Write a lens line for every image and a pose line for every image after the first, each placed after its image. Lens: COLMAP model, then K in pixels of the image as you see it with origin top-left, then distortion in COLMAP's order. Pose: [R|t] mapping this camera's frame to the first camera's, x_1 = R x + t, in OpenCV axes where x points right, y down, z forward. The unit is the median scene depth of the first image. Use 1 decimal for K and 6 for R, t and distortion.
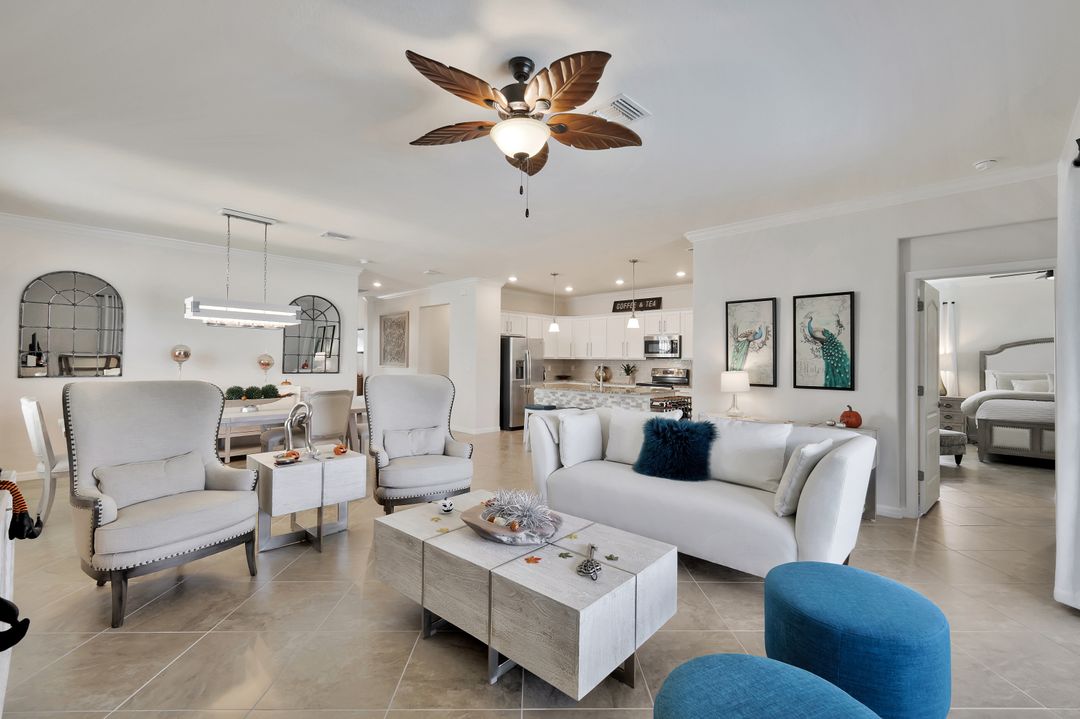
lens RADIAL K [[475.5, 0, 546.6], [0, 475.5, 359.5], [0, 0, 1]] dist [-0.002842, -0.001395]
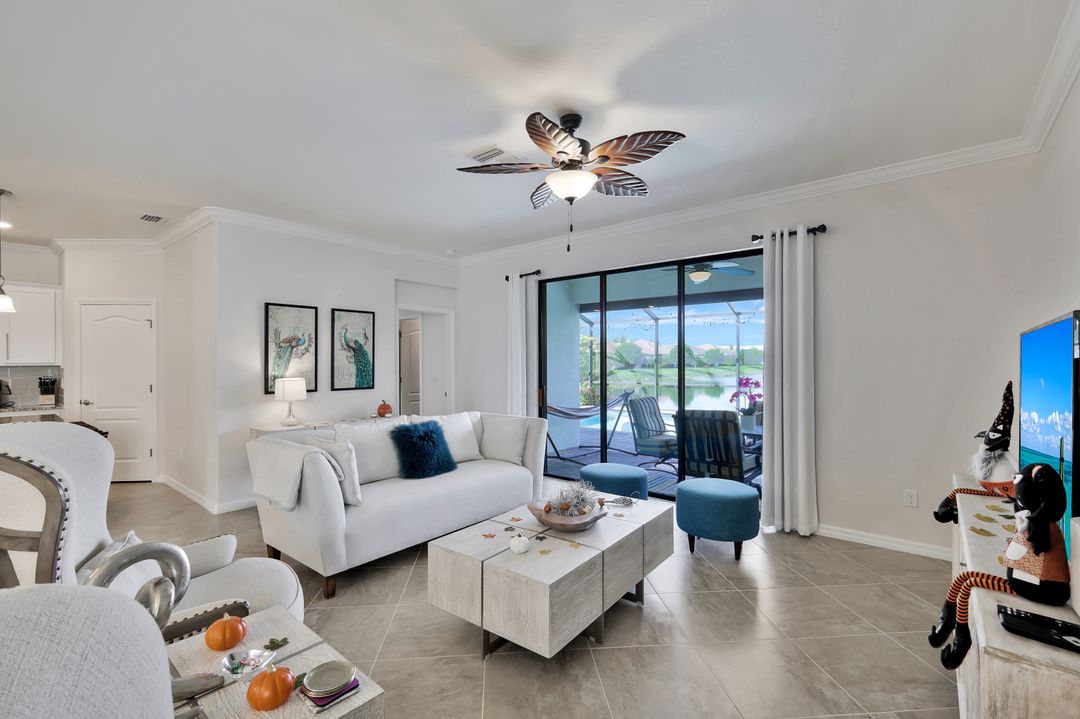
lens RADIAL K [[475.5, 0, 549.9], [0, 475.5, 357.2], [0, 0, 1]] dist [-0.002842, -0.001395]
pose [[-0.096003, -0.002360, 0.995378, -0.613975], [-0.003033, 0.999993, 0.002079, -0.021885], [-0.995376, -0.002819, -0.096009, 0.580293]]
